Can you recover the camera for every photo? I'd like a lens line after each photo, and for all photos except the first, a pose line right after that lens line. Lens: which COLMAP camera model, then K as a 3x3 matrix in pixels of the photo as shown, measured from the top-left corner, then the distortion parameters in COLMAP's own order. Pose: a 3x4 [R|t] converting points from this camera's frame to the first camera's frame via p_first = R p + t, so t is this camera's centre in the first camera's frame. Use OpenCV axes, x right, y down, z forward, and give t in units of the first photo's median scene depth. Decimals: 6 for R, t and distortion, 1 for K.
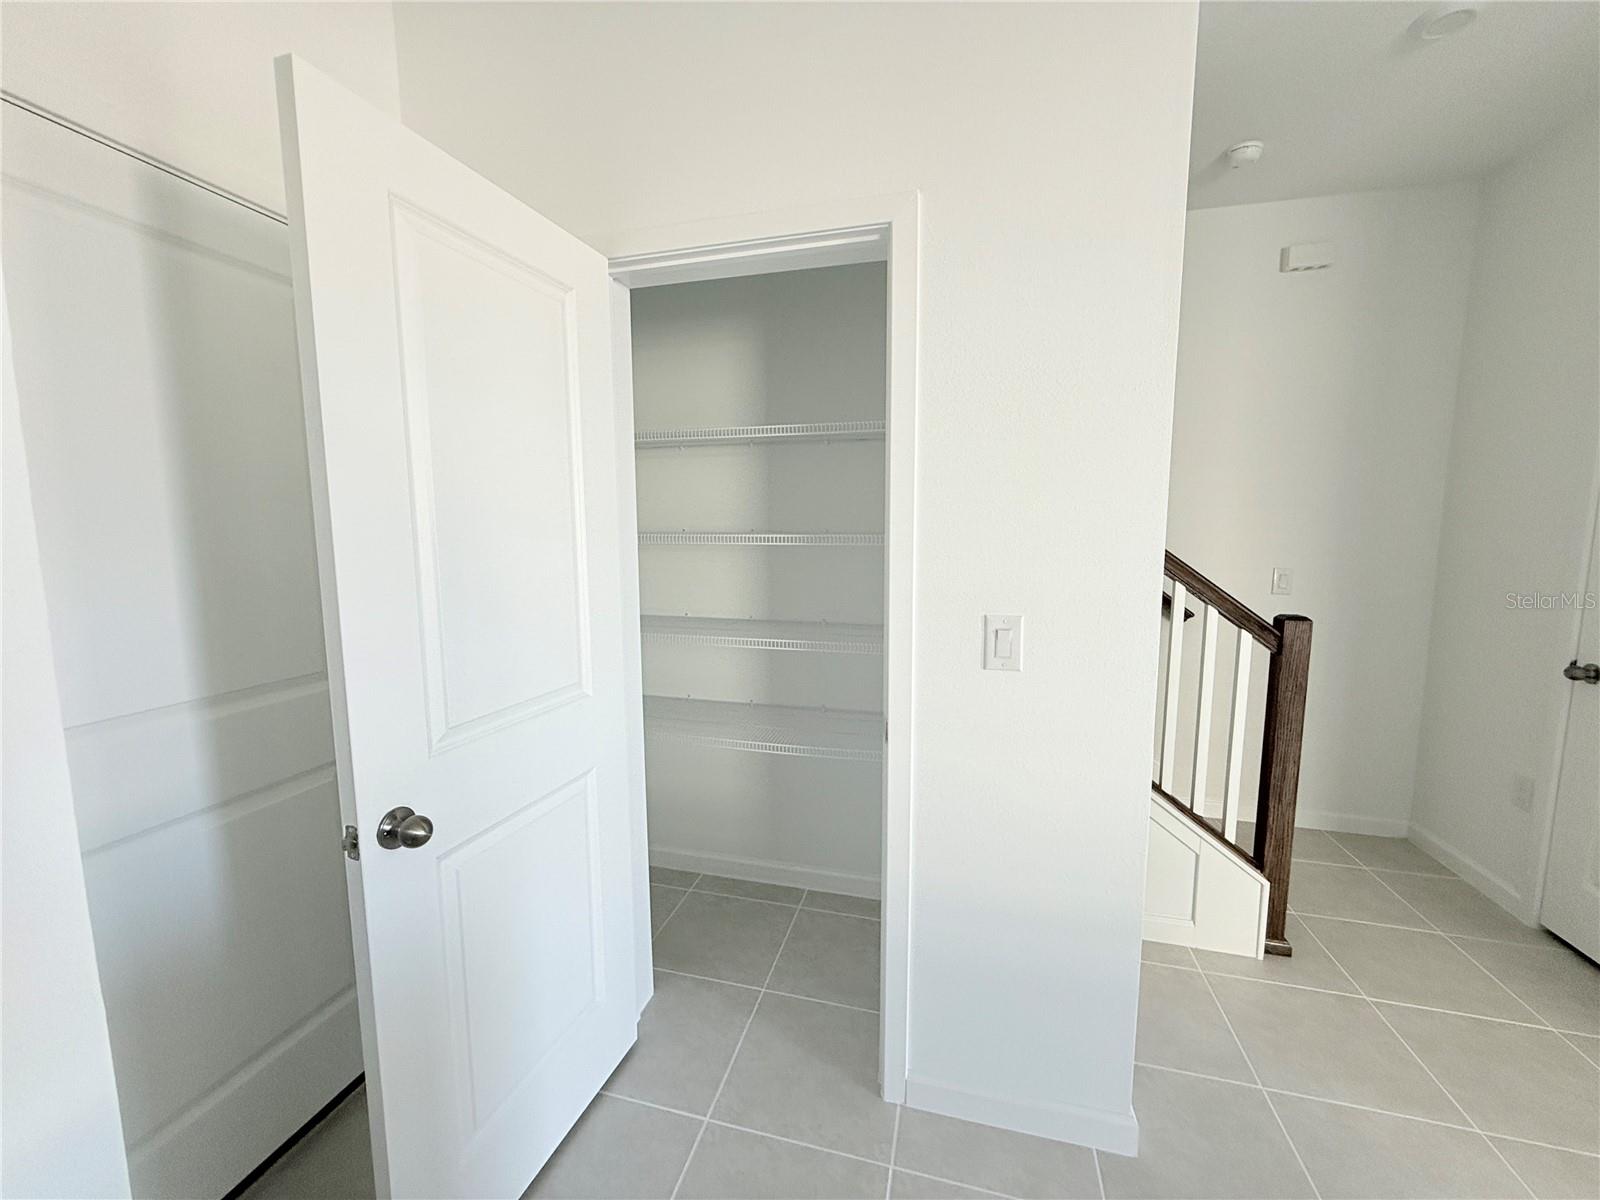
lens RADIAL K [[633.2, 0, 792.8], [0, 633.2, 597.6], [0, 0, 1]] dist [-0.004040, 0.000215]
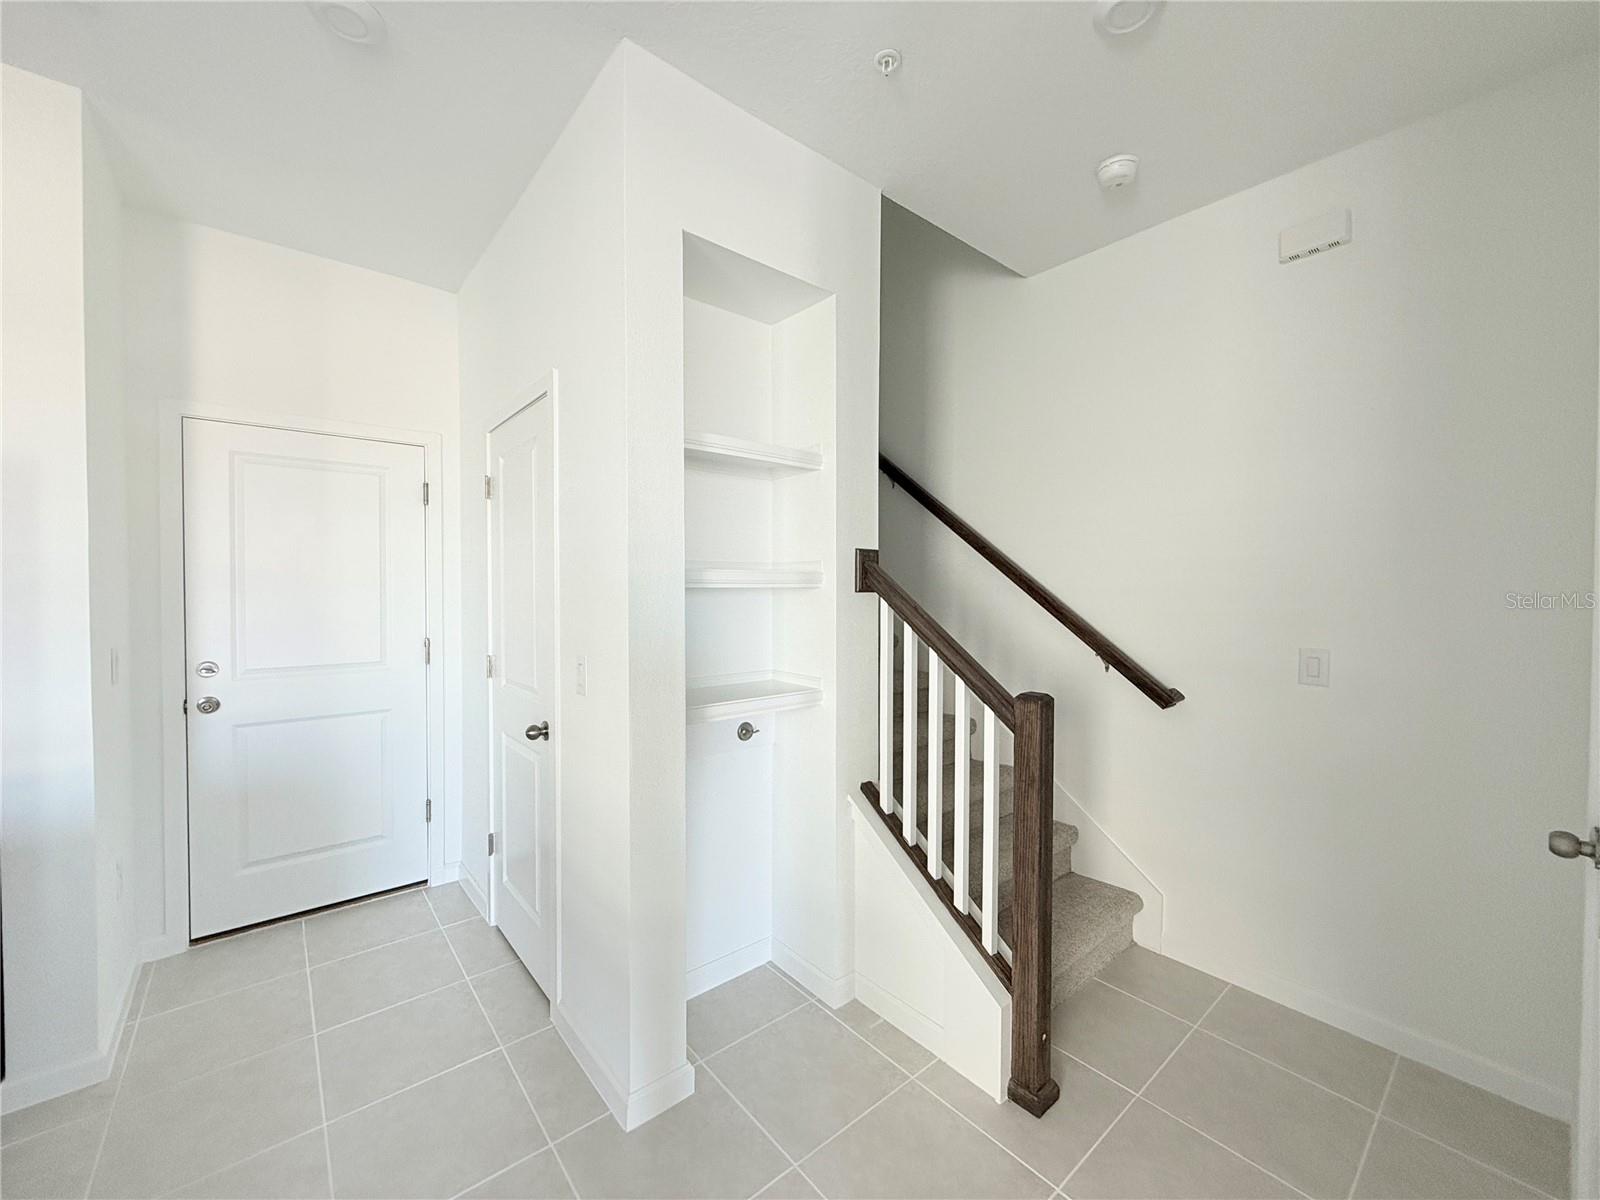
lens RADIAL K [[633.2, 0, 792.8], [0, 633.2, 597.6], [0, 0, 1]] dist [-0.004040, 0.000215]
pose [[0.817439, 0.019460, -0.575686, 0.995049], [-0.070171, 0.995350, -0.065992, -0.022939], [0.571724, 0.094341, 0.815004, 0.090814]]
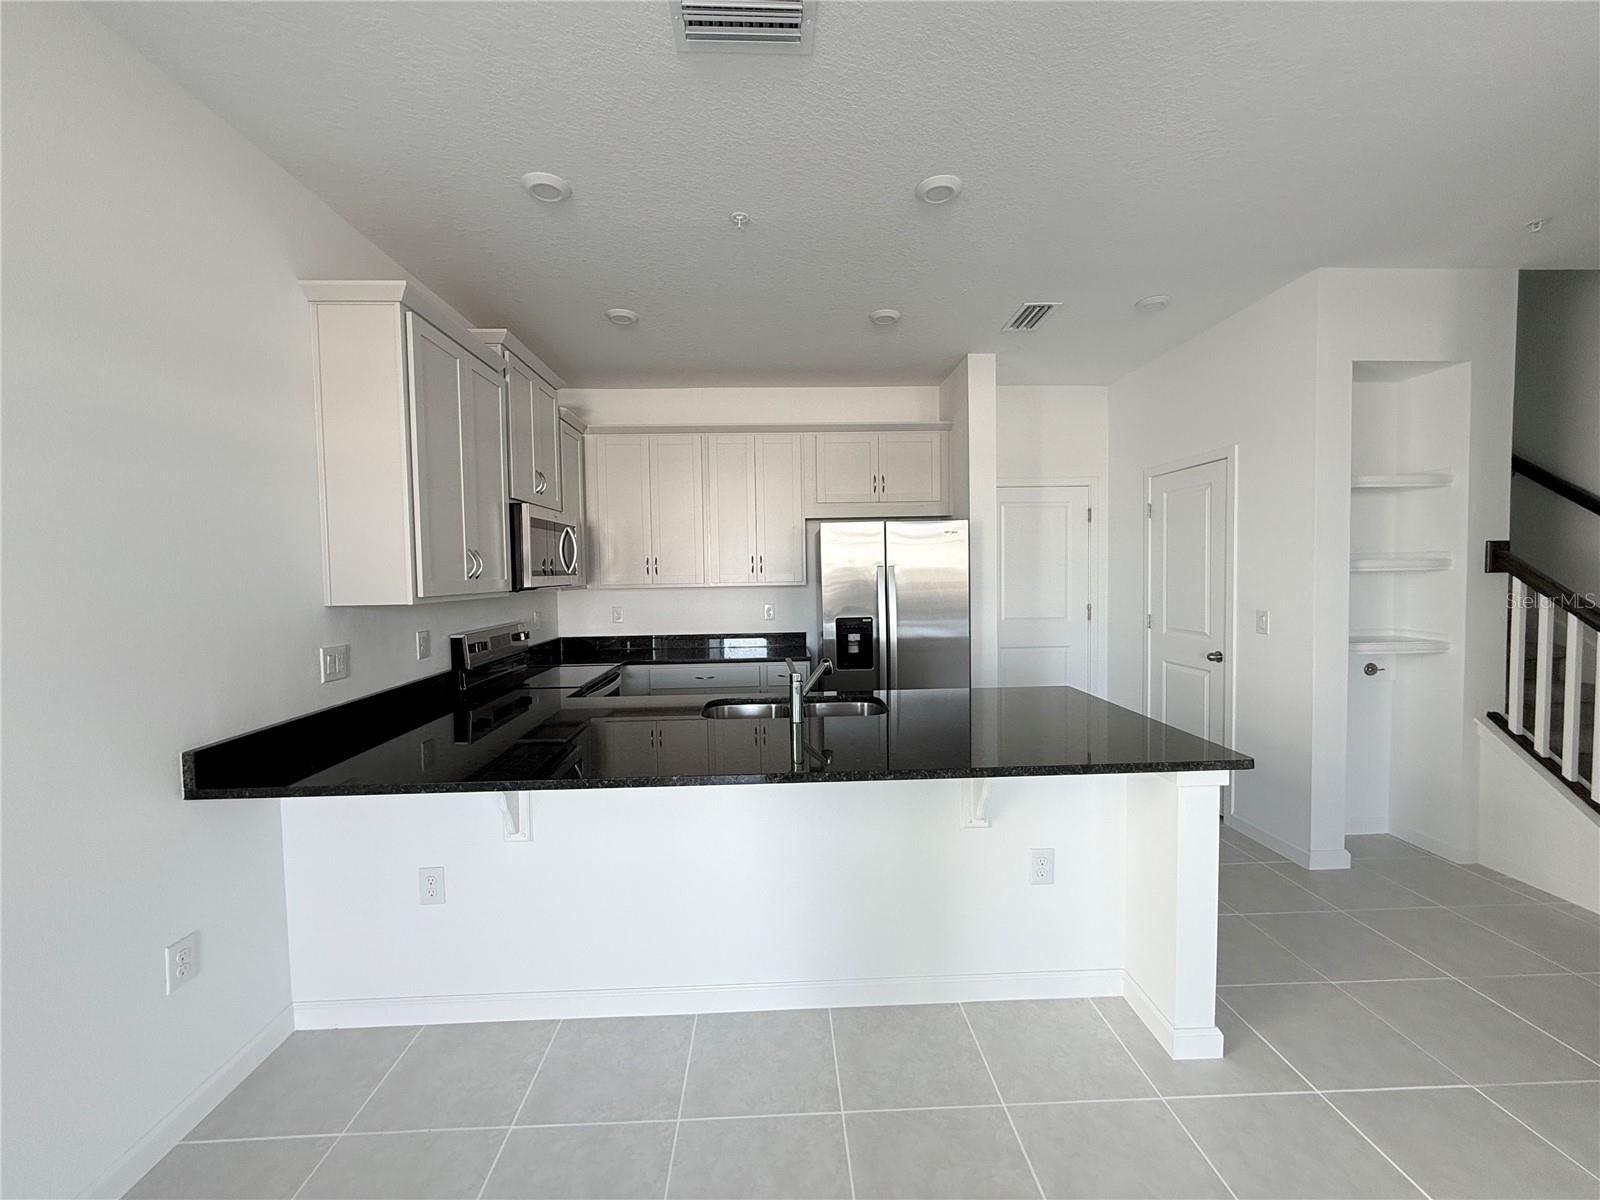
lens RADIAL K [[633.2, 0, 792.8], [0, 633.2, 597.6], [0, 0, 1]] dist [-0.004040, 0.000215]
pose [[0.287928, 0.041152, -0.956768, 1.403223], [-0.089945, 0.995822, 0.015763, 0.069546], [0.953419, 0.081518, 0.290426, -0.926597]]
